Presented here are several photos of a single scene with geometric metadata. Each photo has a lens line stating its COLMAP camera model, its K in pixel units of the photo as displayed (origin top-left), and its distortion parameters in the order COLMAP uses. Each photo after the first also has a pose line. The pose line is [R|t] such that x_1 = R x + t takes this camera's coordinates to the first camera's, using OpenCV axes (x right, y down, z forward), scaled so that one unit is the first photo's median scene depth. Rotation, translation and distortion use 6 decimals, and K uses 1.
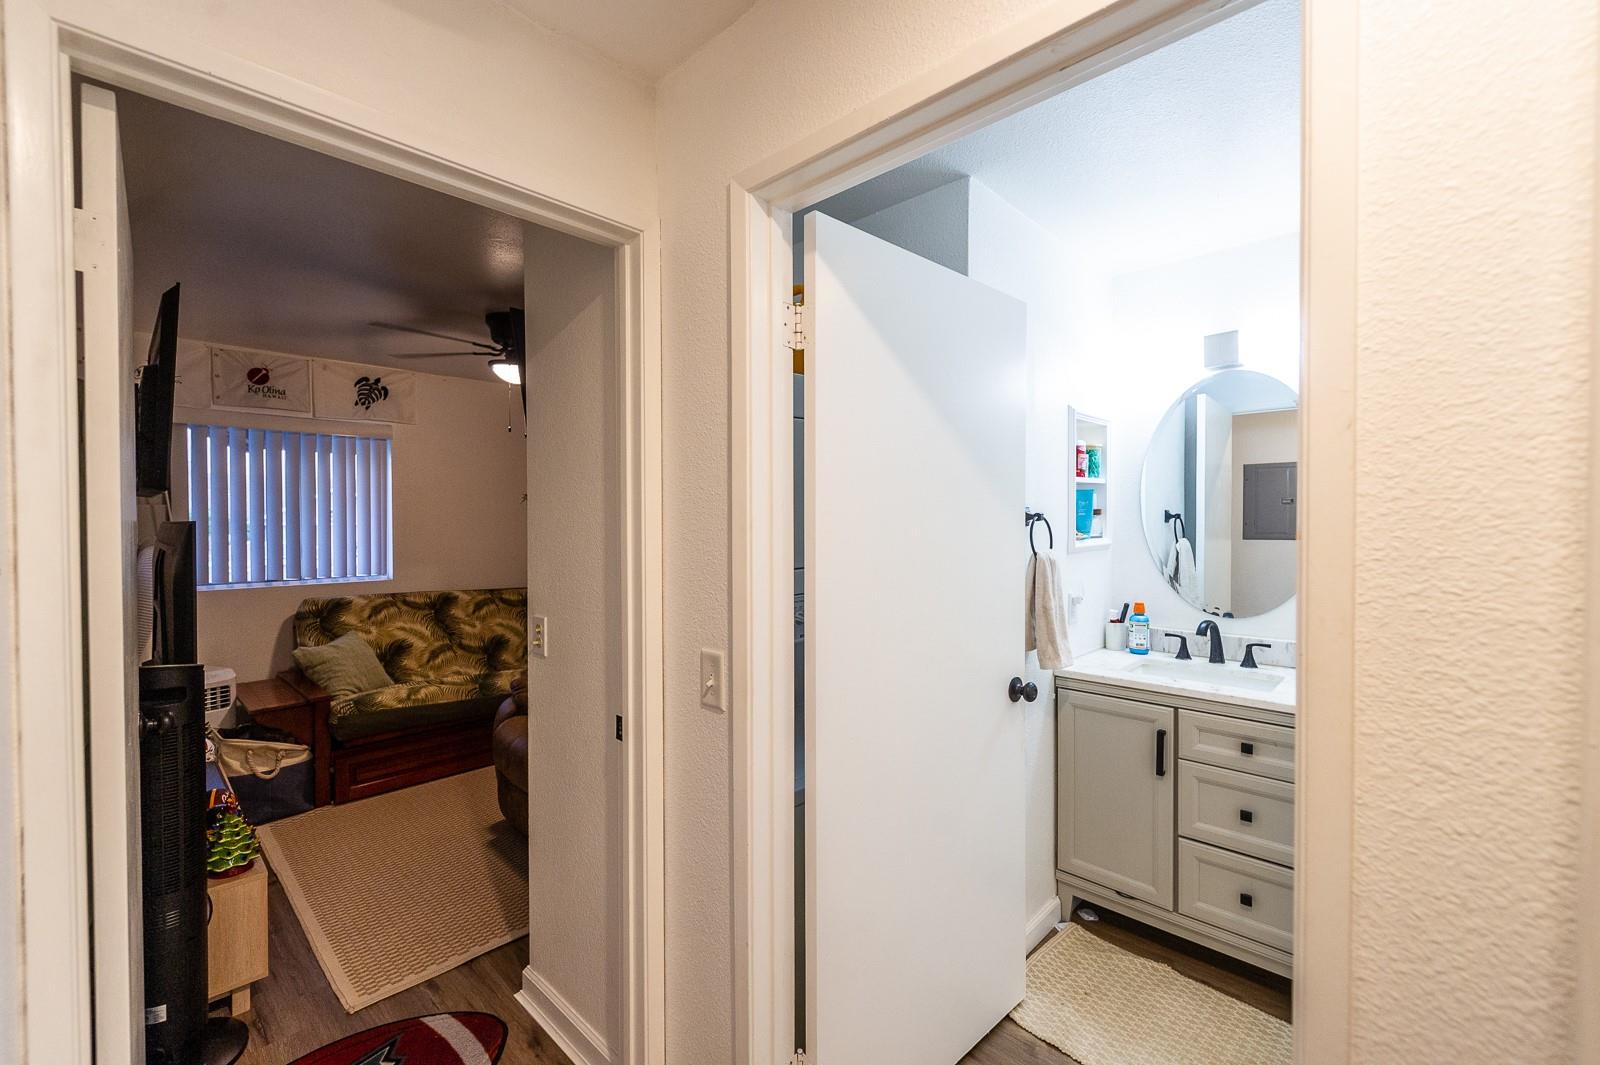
lens RADIAL K [[667.3, 0, 805.2], [0, 667.3, 529.5], [0, 0, 1]] dist [-0.000236, -0.001260]
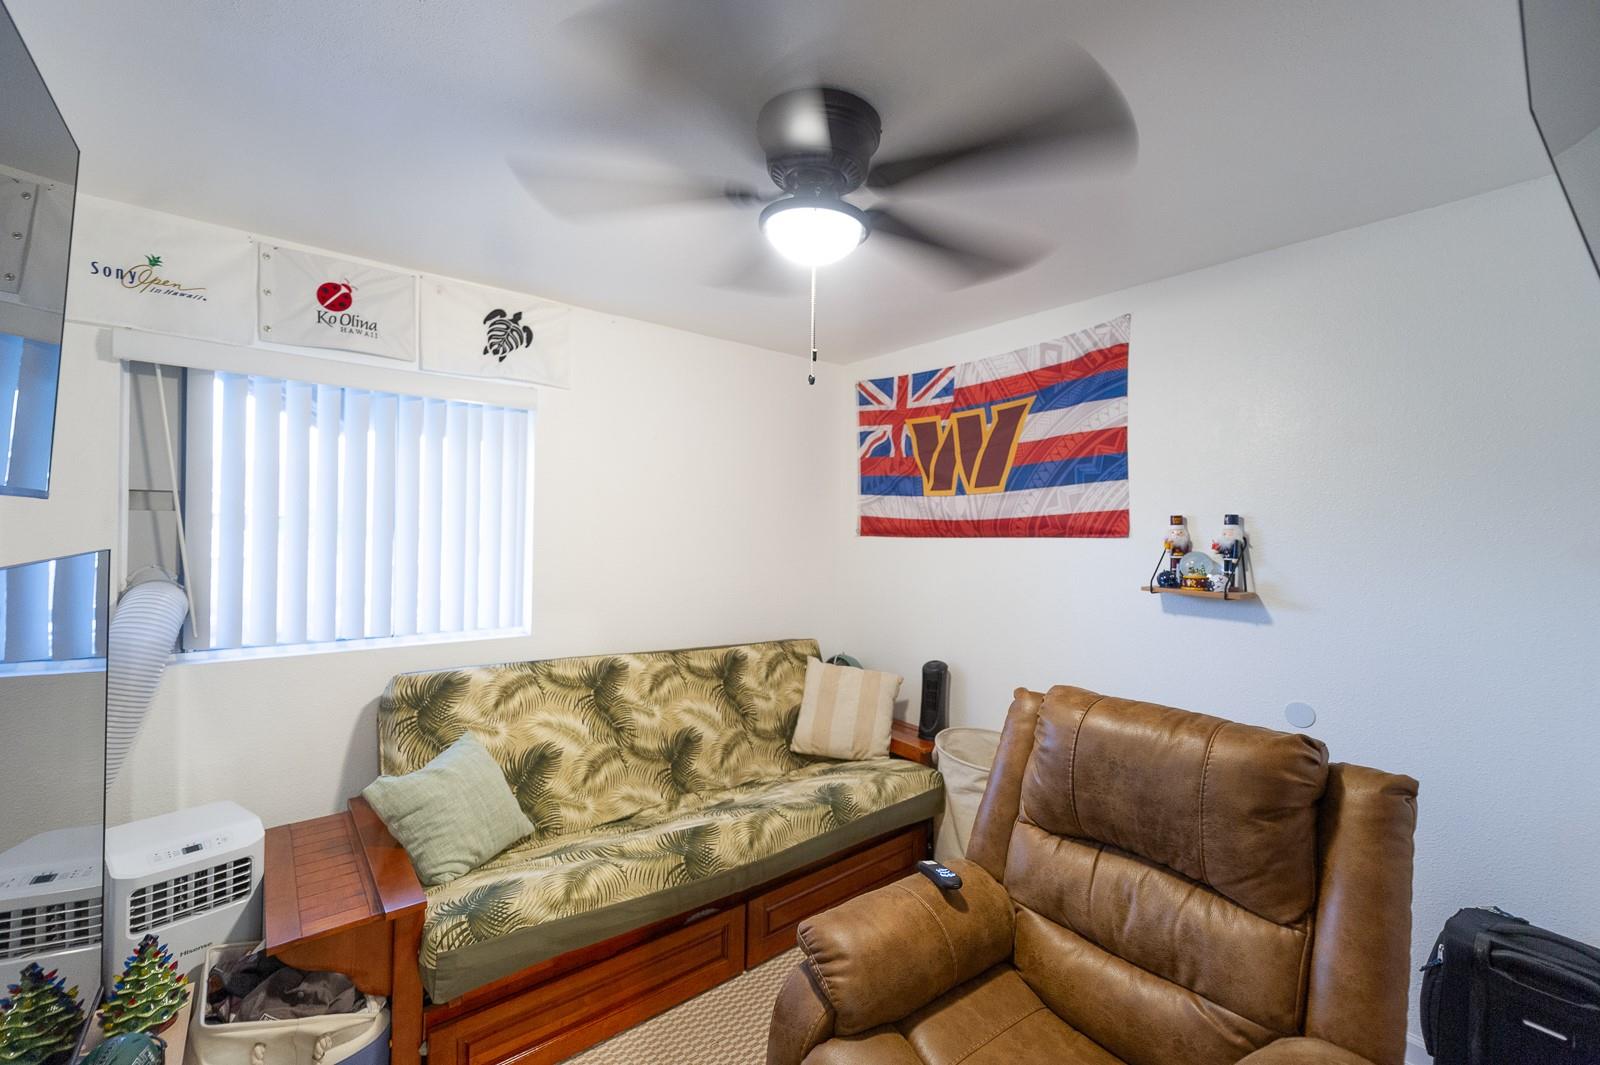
lens RADIAL K [[667.3, 0, 805.2], [0, 667.3, 529.5], [0, 0, 1]] dist [-0.000236, -0.001260]
pose [[0.991231, 0.021773, -0.130336, -0.316493], [-0.023414, 0.999665, -0.011067, -0.025498], [0.130051, 0.014022, 0.991408, 0.459287]]
